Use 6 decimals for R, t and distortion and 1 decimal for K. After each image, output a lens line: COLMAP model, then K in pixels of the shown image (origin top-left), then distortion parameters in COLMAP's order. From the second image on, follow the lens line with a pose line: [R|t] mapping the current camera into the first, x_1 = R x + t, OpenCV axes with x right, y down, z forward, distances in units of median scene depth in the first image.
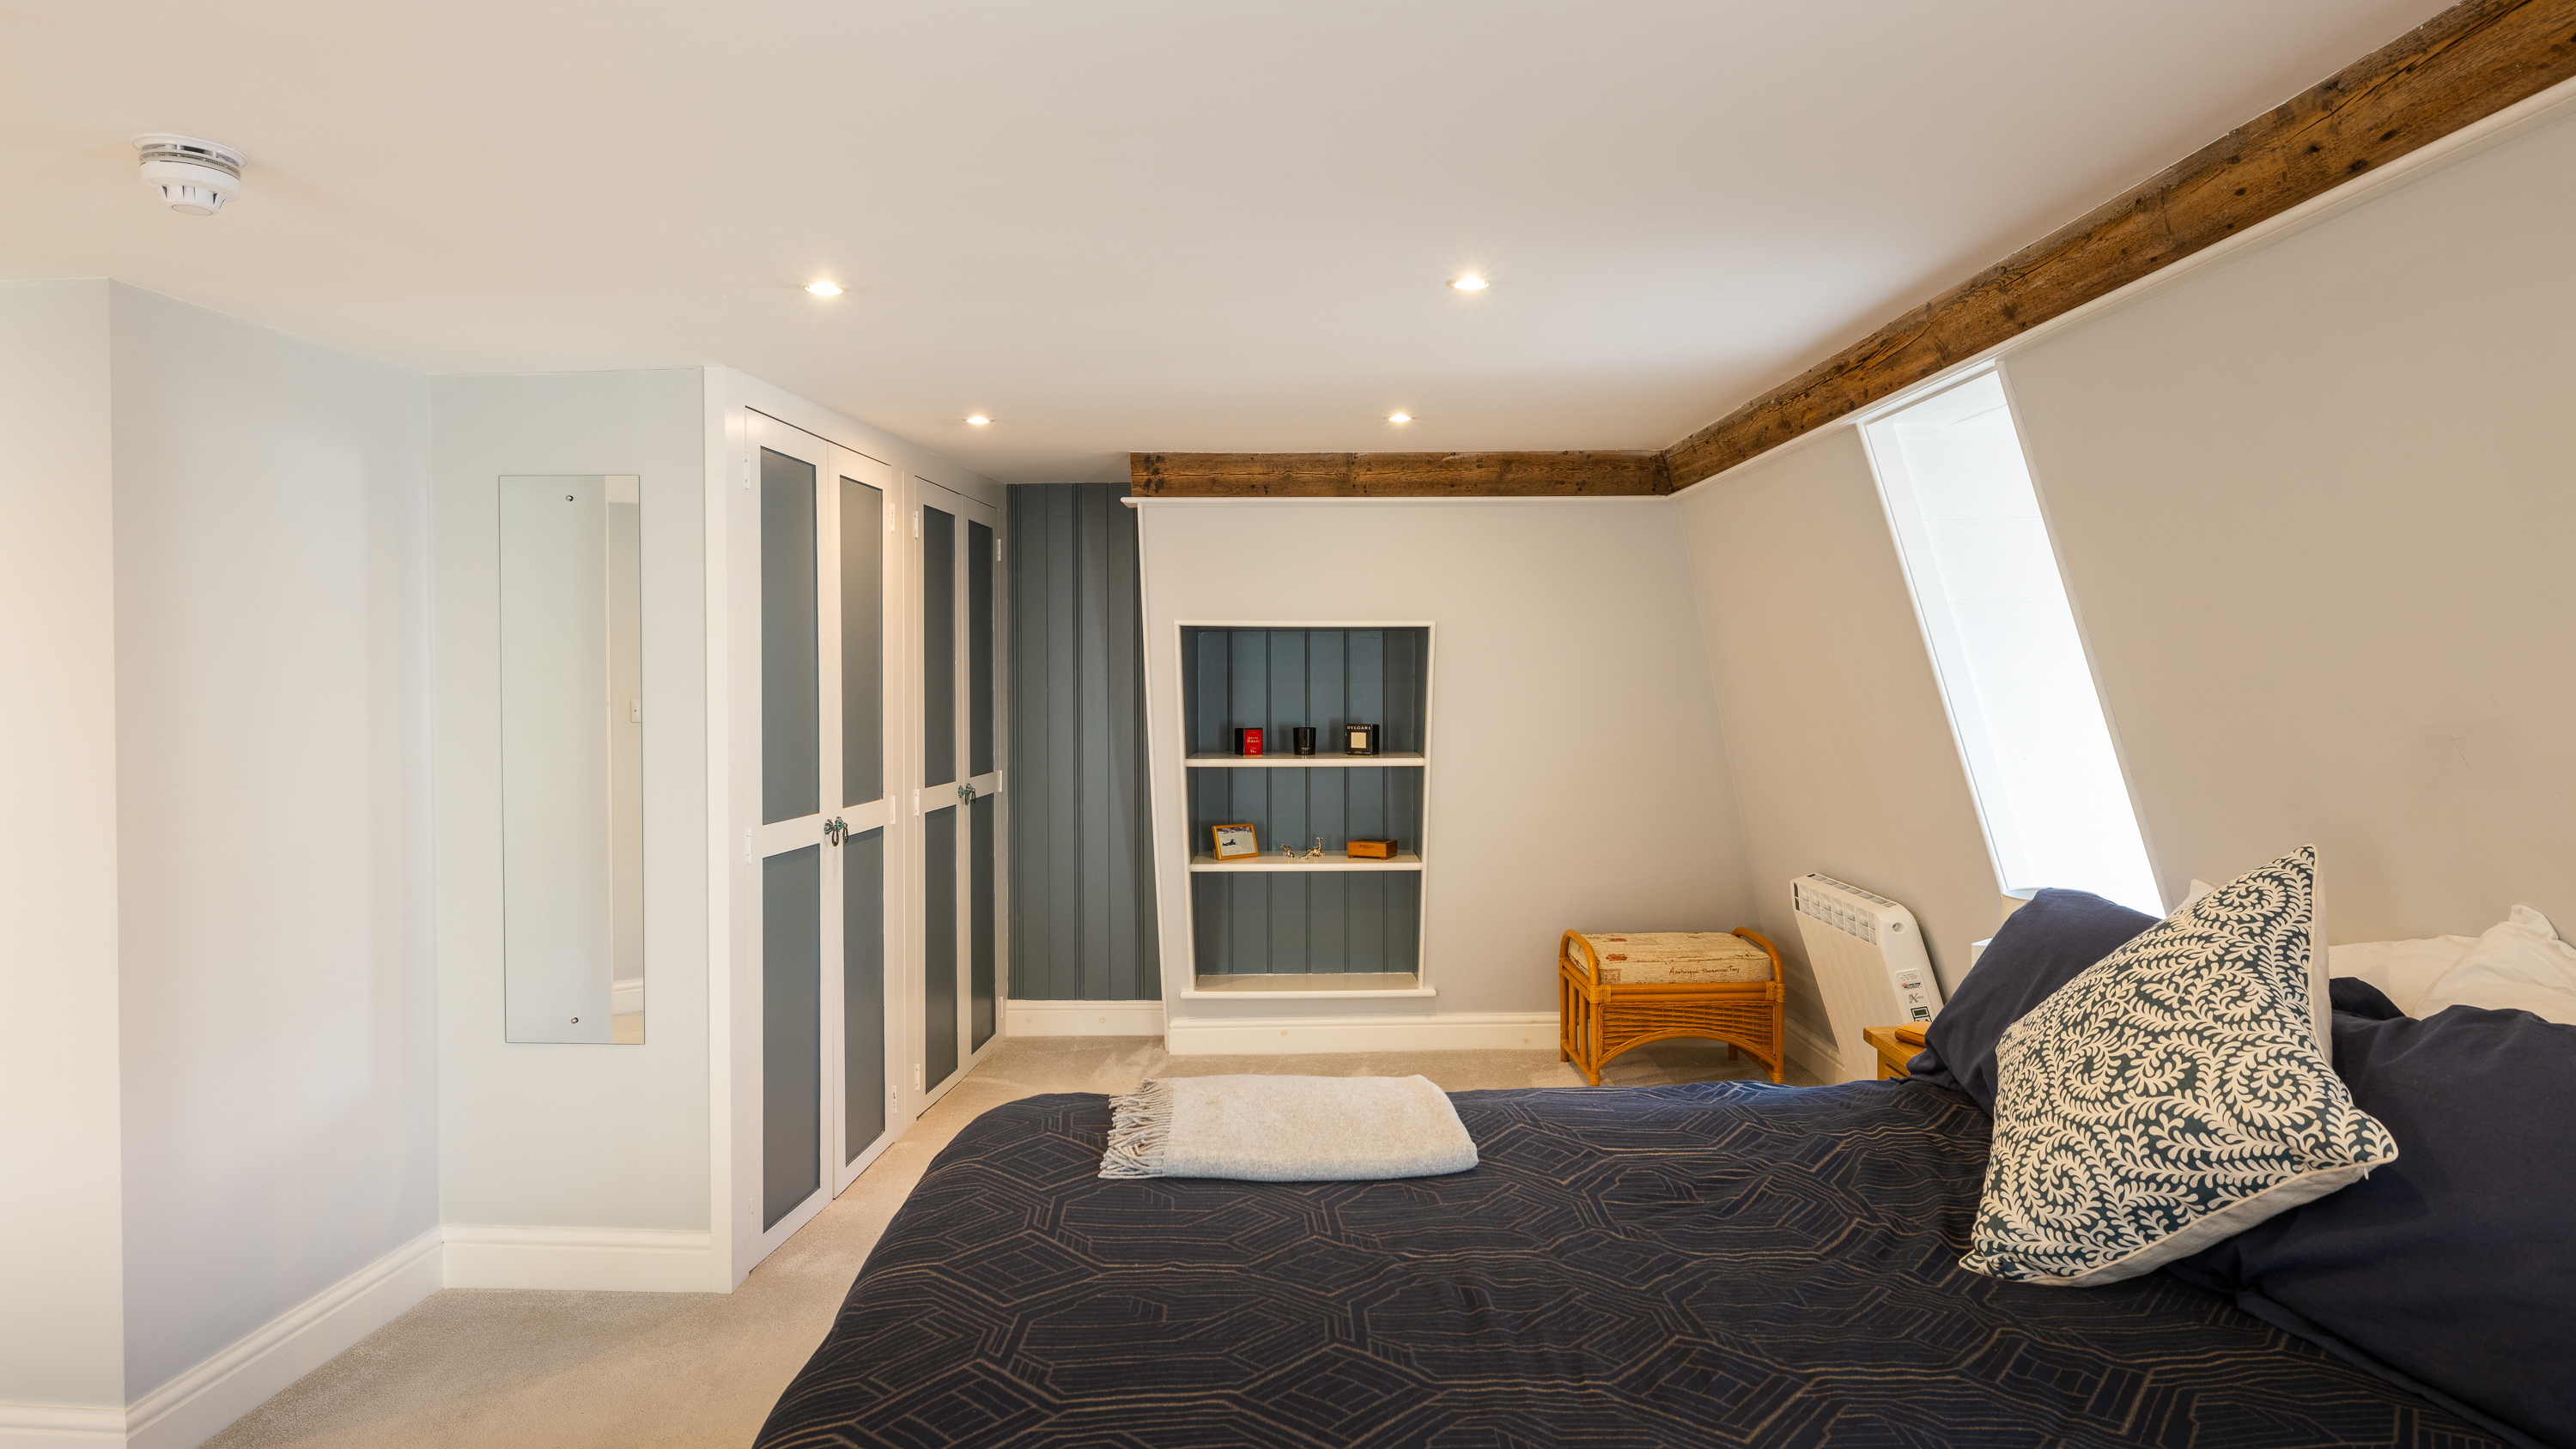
lens RADIAL K [[1485.4, 0, 1266.5], [0, 1485.4, 713.0], [0, 0, 1]] dist [0.001213, 0.002030]
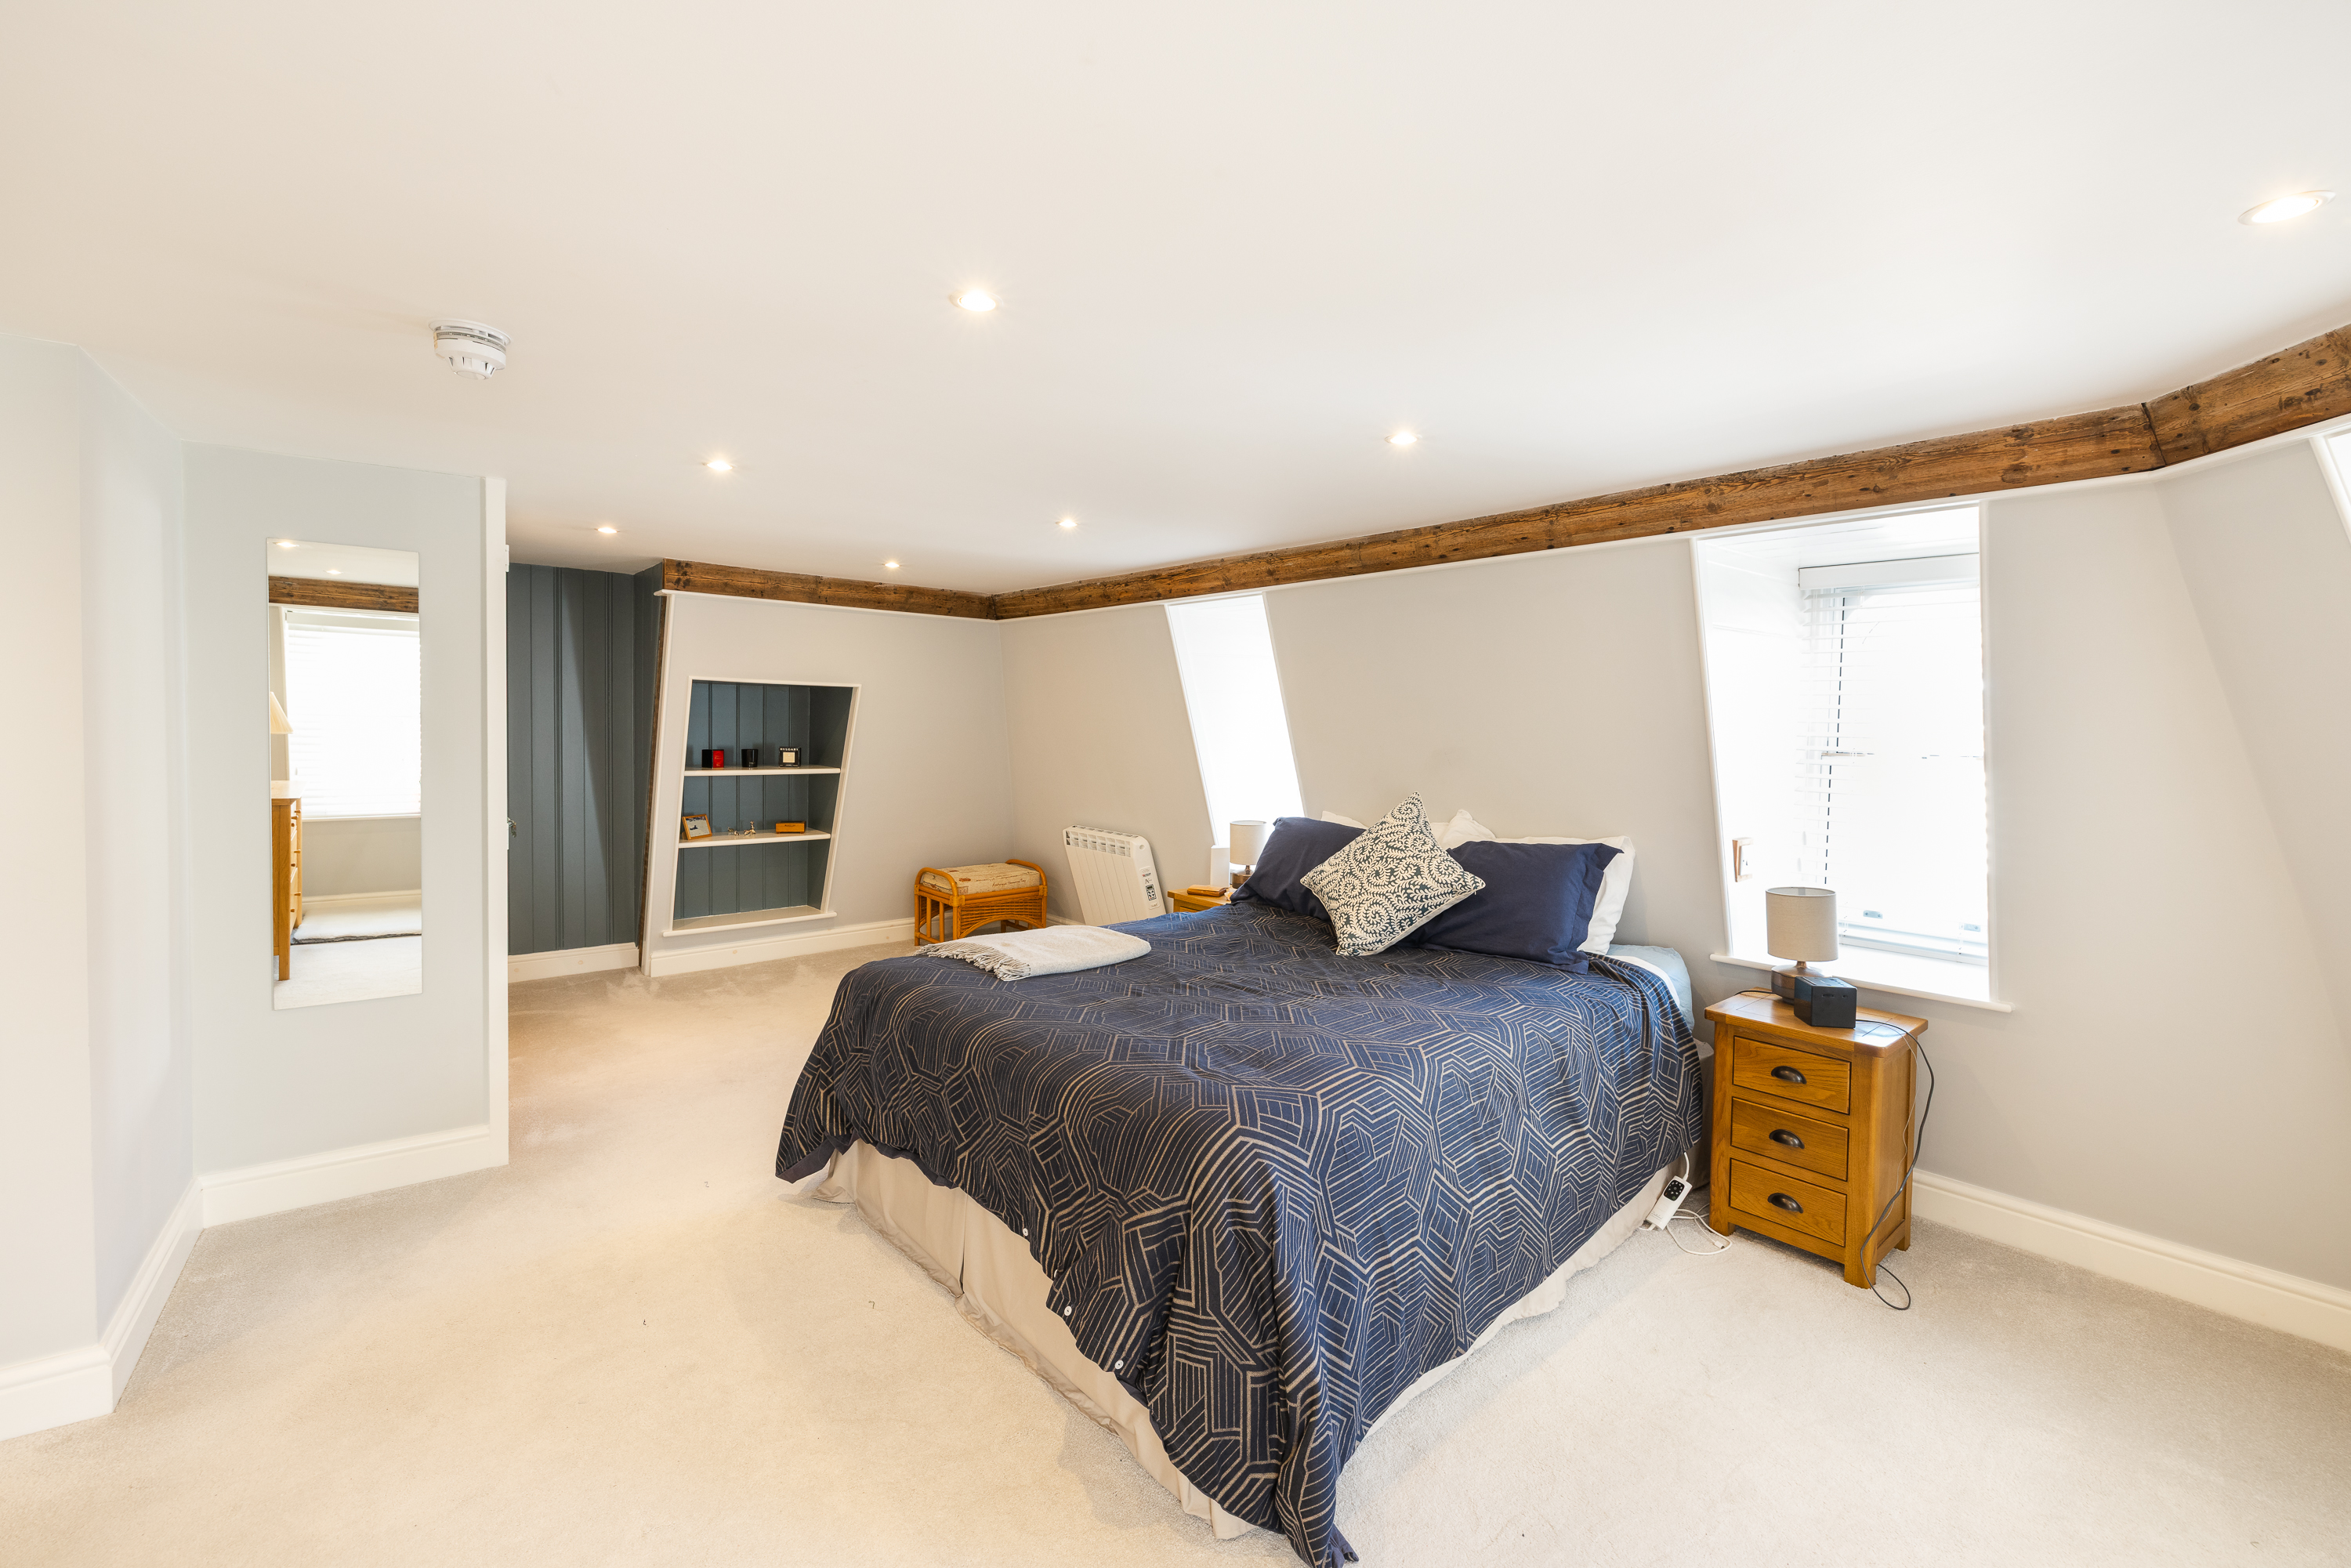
lens RADIAL K [[1025.2, 0, 1133.8], [0, 1025.2, 776.6], [0, 0, 1]] dist [0.008759, -0.000811]
pose [[0.768222, -0.015872, 0.639987, -0.406693], [-0.007583, 0.999397, 0.033887, -0.001014], [-0.640139, -0.030886, 0.767638, -0.065084]]
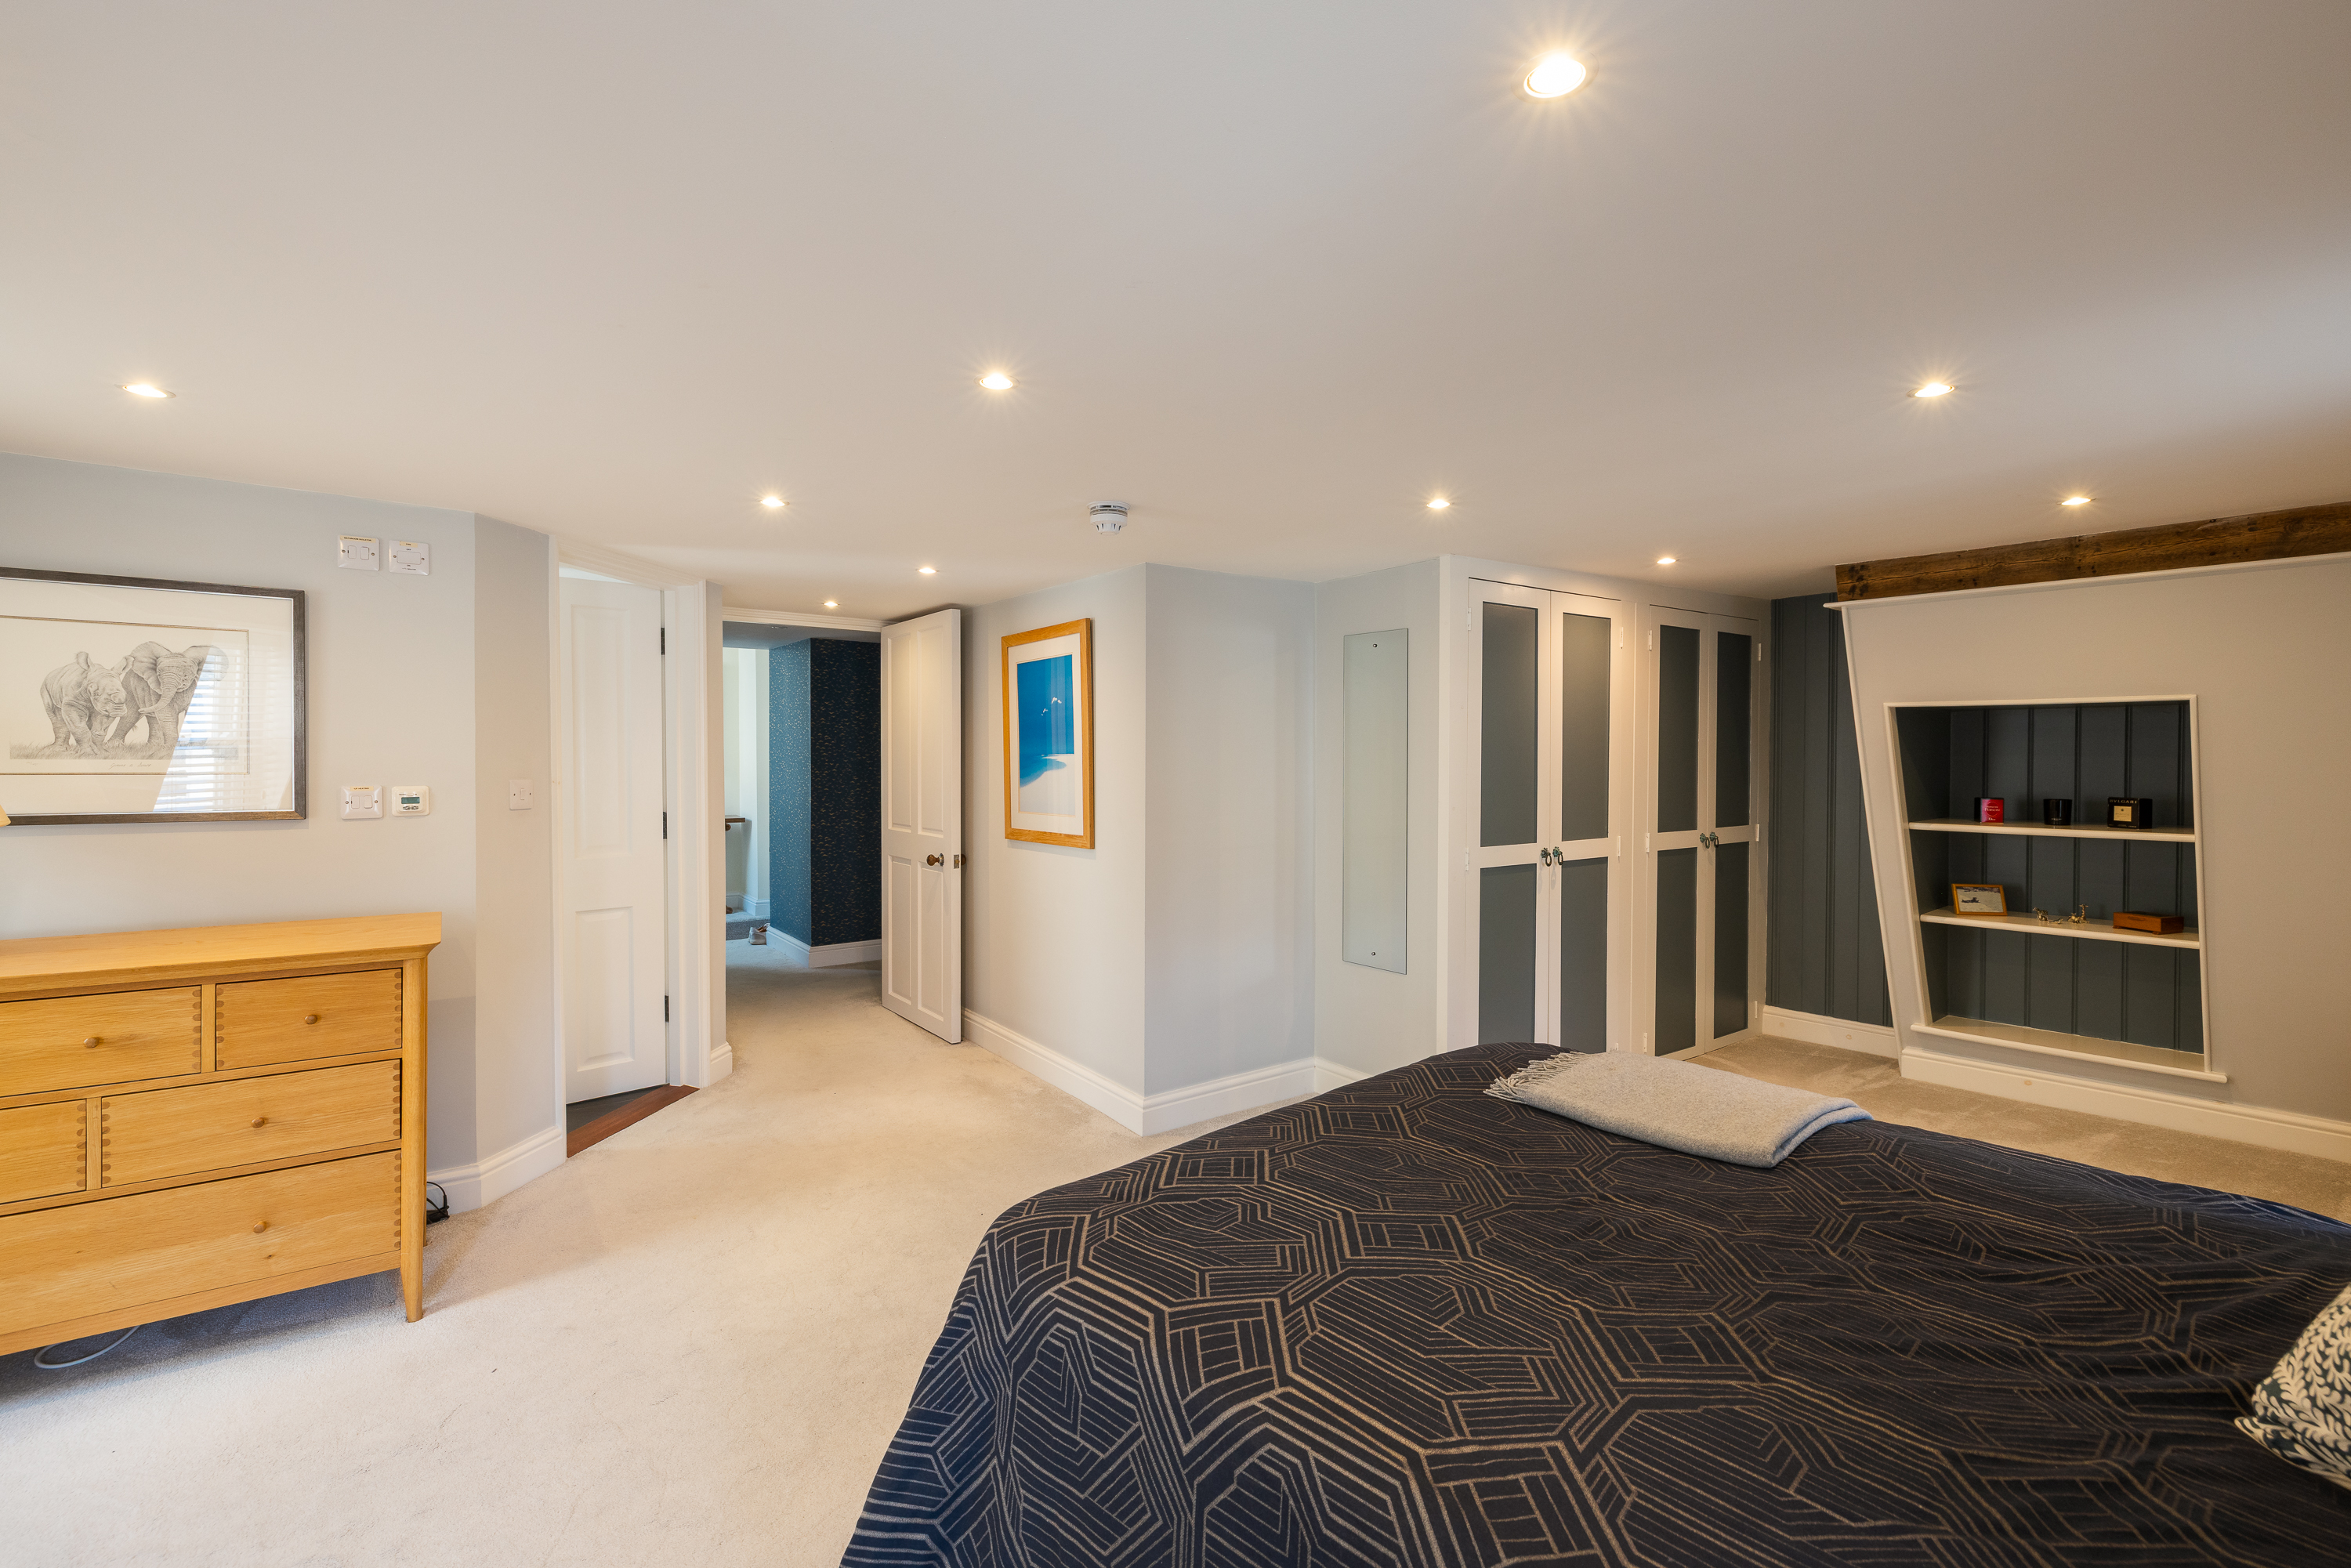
lens RADIAL K [[1025.2, 0, 1168.0], [0, 1025.2, 778.0], [0, 0, 1]] dist [0.008759, -0.000811]
pose [[0.645279, 0.020623, -0.763668, 0.212242], [-0.019206, 0.999758, 0.010770, -0.001285], [0.763705, 0.007717, 0.645519, 0.049435]]
